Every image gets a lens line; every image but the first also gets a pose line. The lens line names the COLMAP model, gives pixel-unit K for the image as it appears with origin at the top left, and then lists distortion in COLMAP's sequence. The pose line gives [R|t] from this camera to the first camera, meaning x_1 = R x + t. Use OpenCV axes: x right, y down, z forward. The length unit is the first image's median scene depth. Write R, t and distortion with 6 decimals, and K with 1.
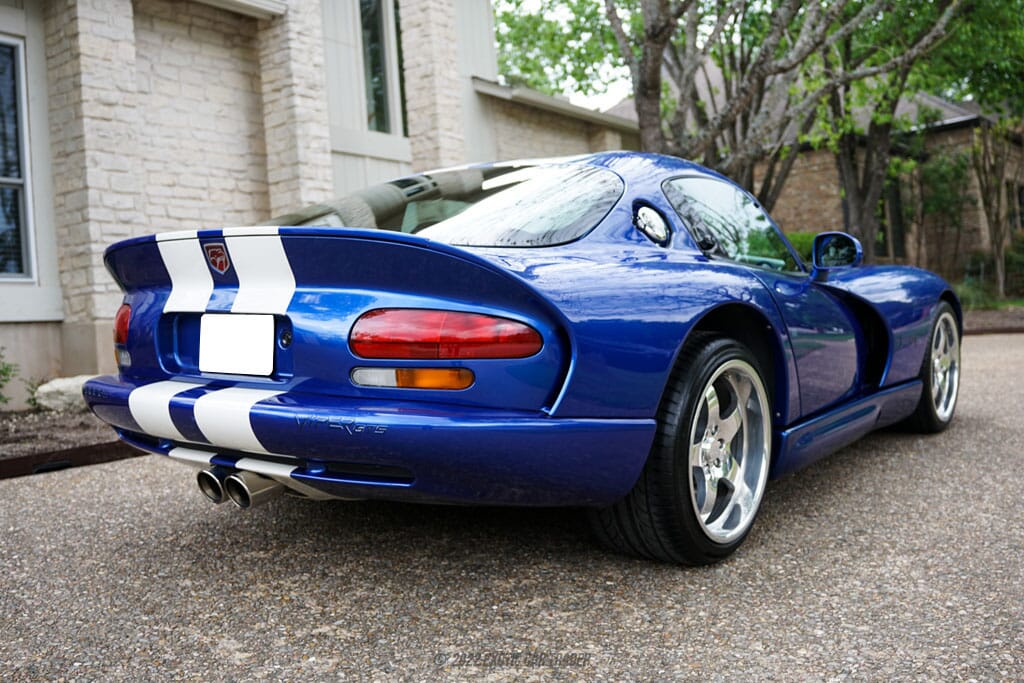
lens RADIAL K [[1027.2, 0, 513.9], [0, 1027.2, 348.1], [0, 0, 1]] dist [-0.163633, 0.000000]
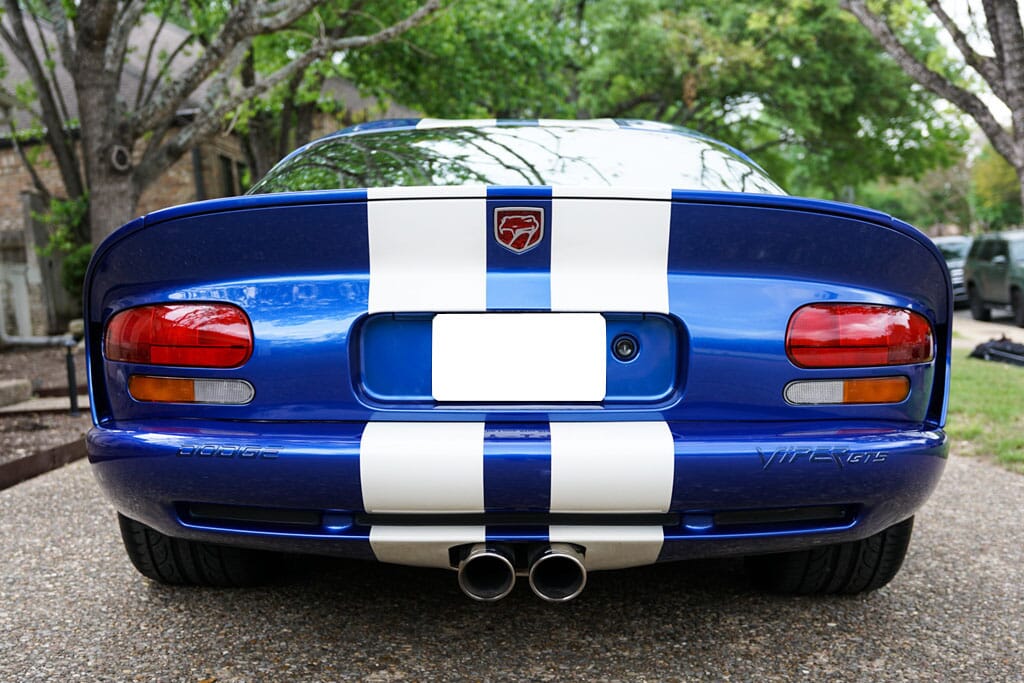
lens RADIAL K [[1199.7, 0, 512.1], [0, 1199.7, 341.0], [0, 0, 1]] dist [-0.034667, 0.000000]
pose [[0.822042, -0.024643, 0.568894, -0.702408], [0.035724, 0.999327, -0.008333, -0.008833], [-0.568305, 0.027173, 0.822369, 0.333260]]
